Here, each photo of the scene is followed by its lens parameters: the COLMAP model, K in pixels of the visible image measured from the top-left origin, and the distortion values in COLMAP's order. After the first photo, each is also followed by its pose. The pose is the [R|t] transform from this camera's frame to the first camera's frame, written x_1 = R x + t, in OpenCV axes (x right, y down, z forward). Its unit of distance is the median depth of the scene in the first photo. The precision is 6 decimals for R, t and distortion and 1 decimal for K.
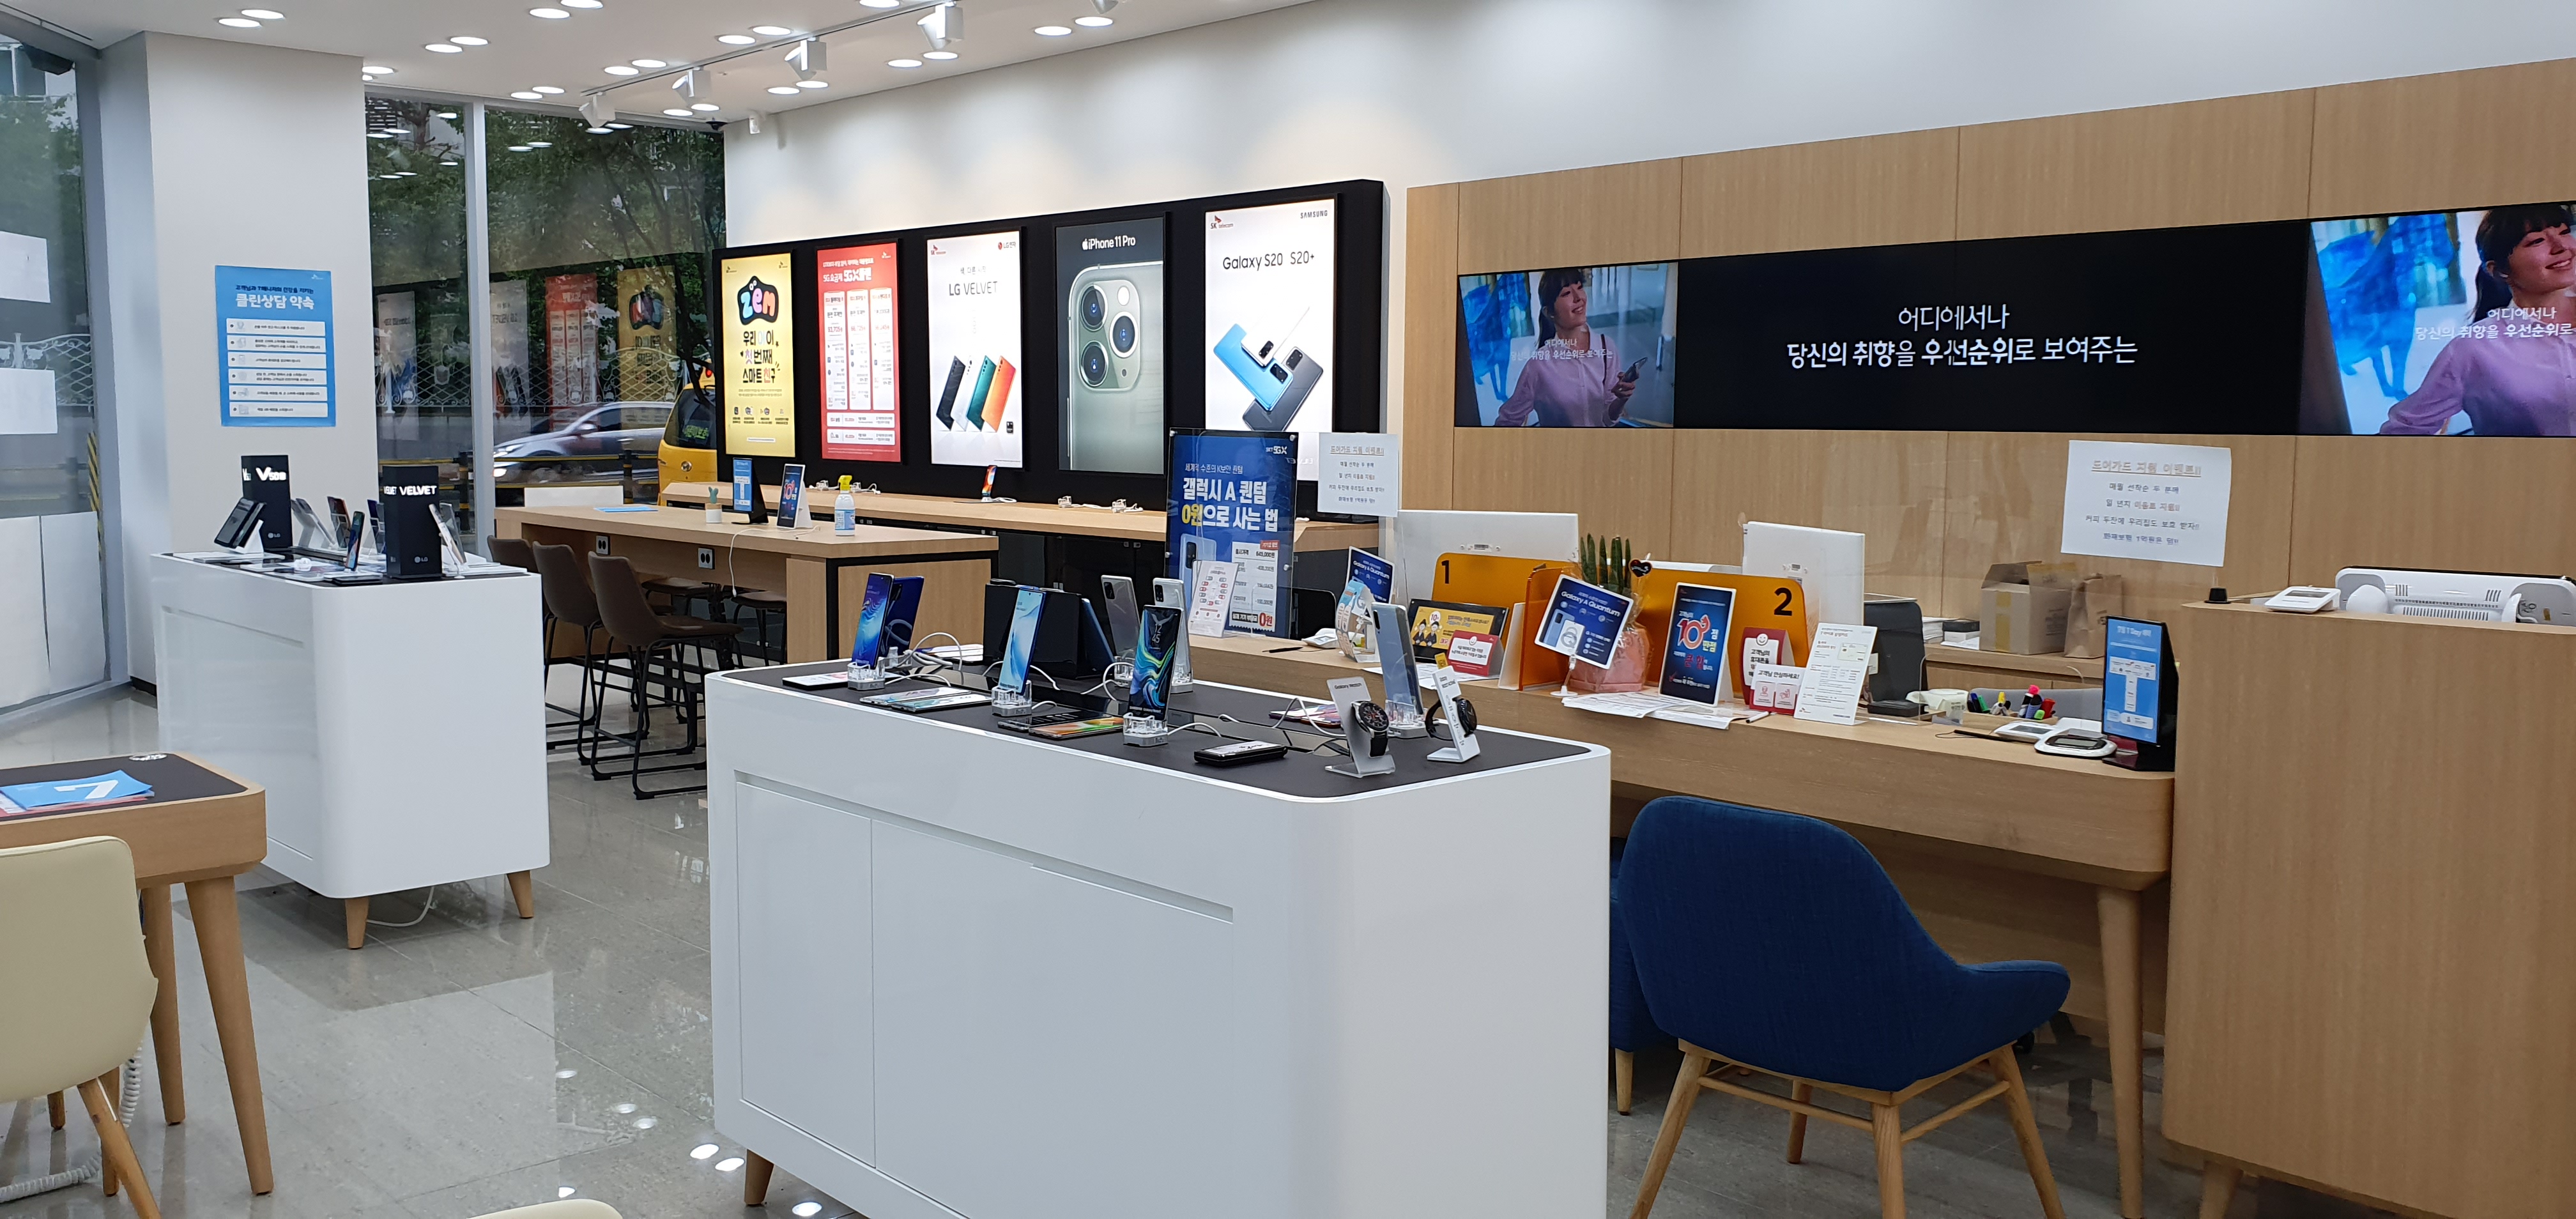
lens RADIAL K [[1984.5, 0, 1288.0], [0, 1984.5, 609.5], [0, 0, 1]] dist [-0.002075, -0.007606]
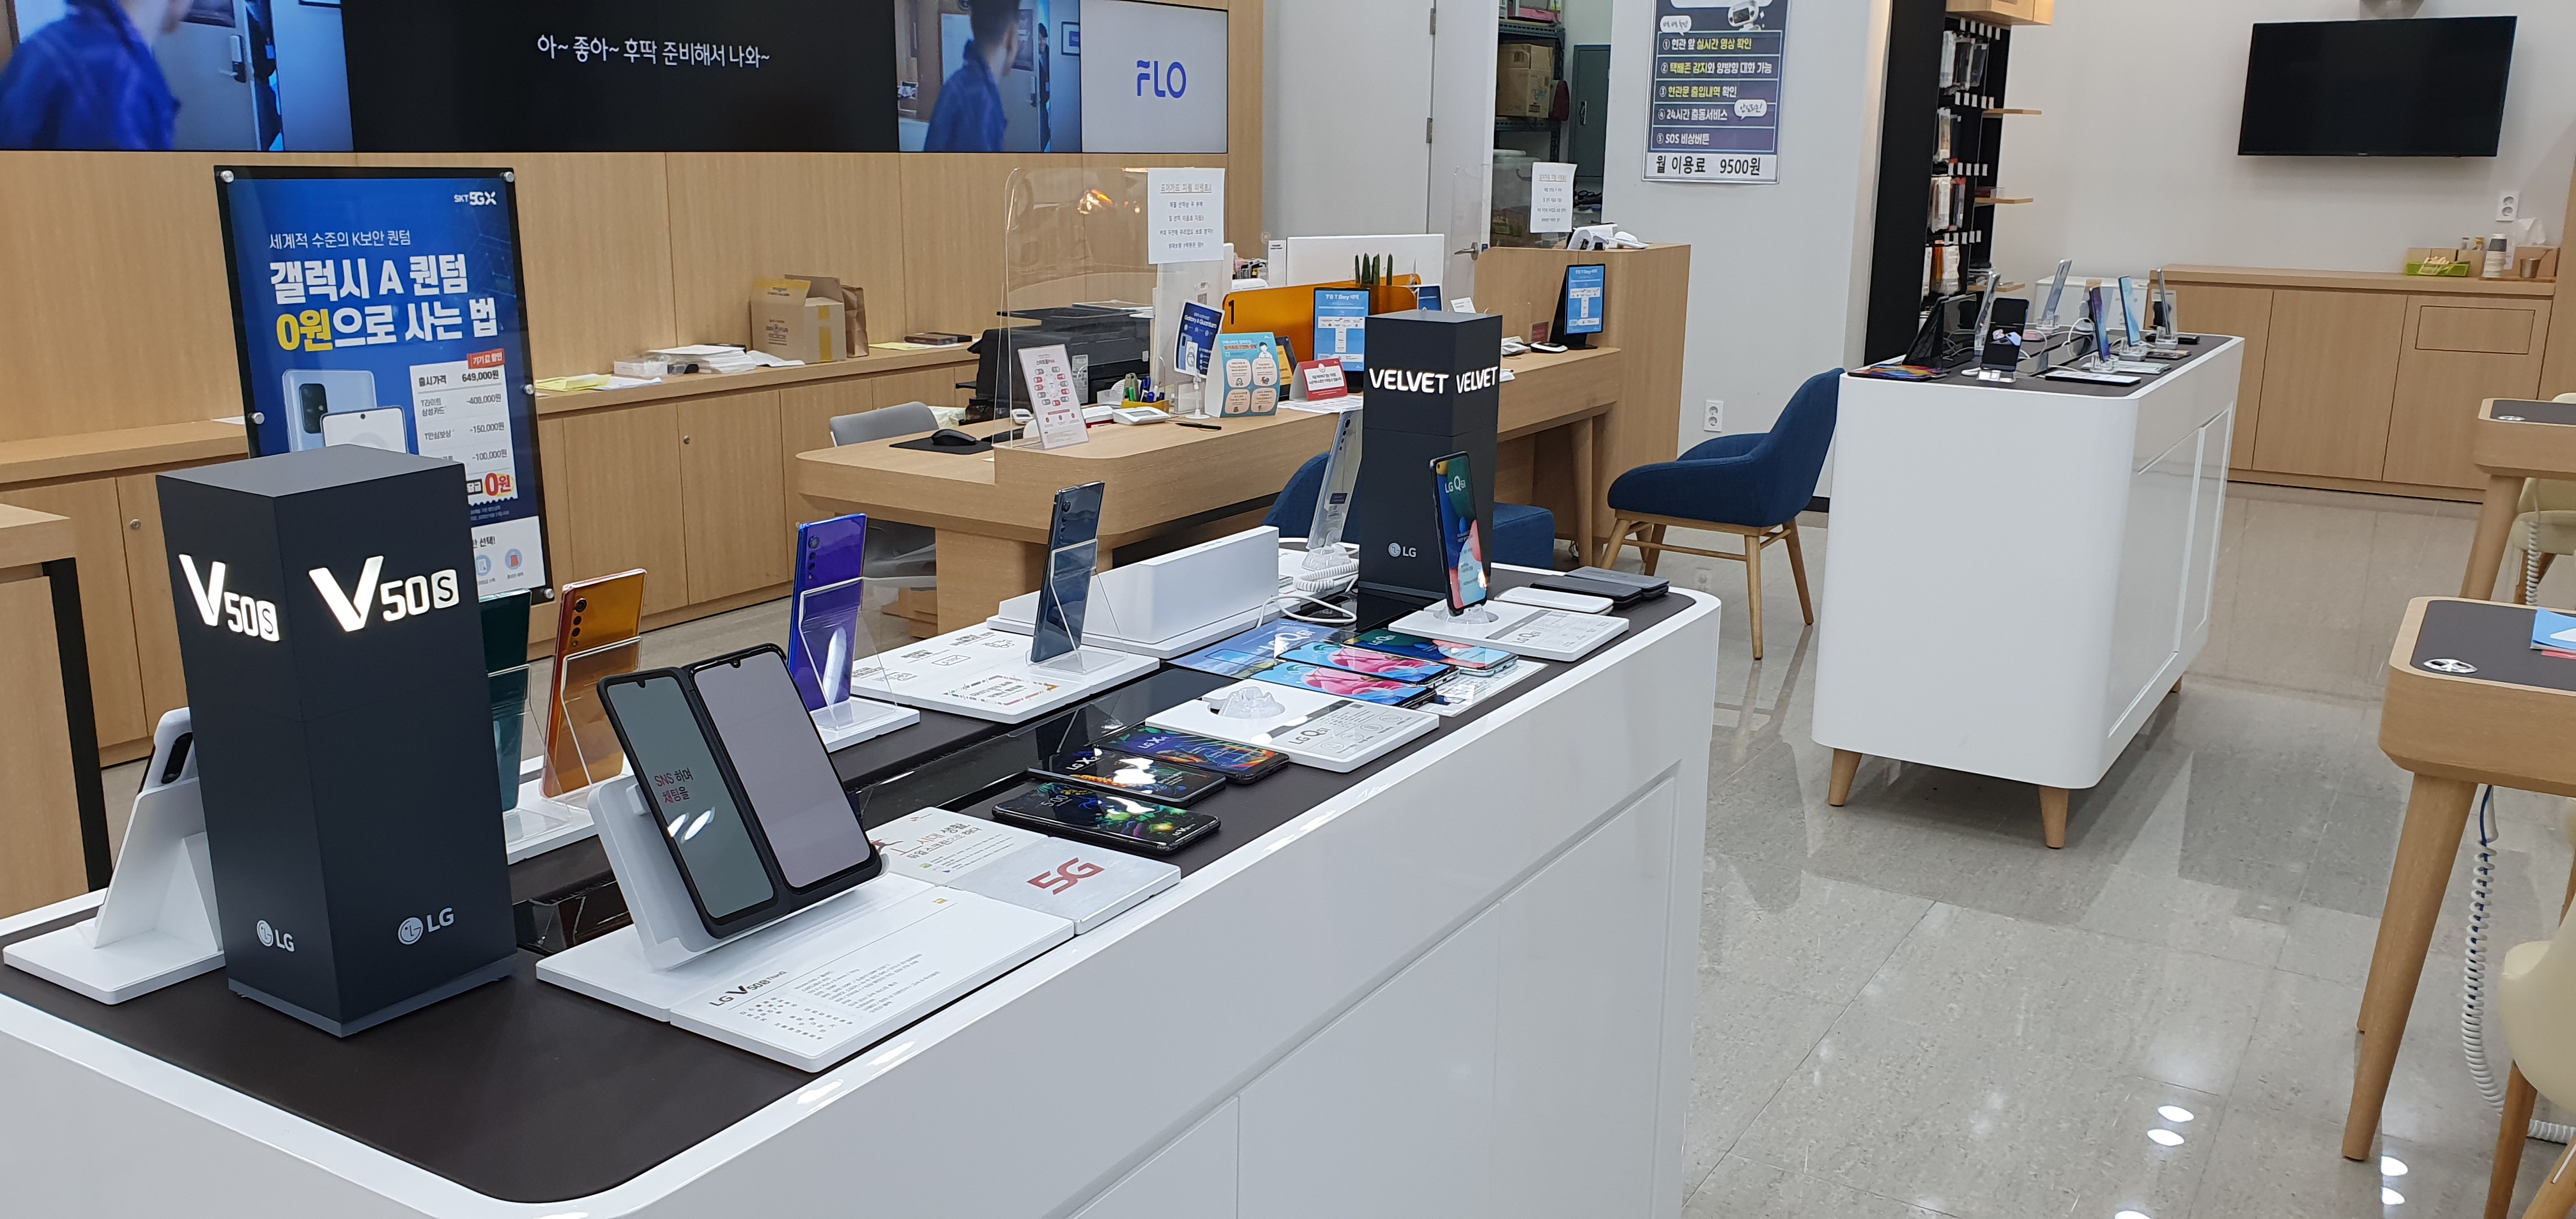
lens RADIAL K [[1984.5, 0, 1288.0], [0, 1984.5, 609.5], [0, 0, 1]] dist [-0.002075, -0.007606]
pose [[-0.274495, -0.232810, 0.932980, -0.648135], [0.076554, 0.961878, 0.262544, -0.097604], [-0.958536, 0.143491, -0.246209, 0.911191]]
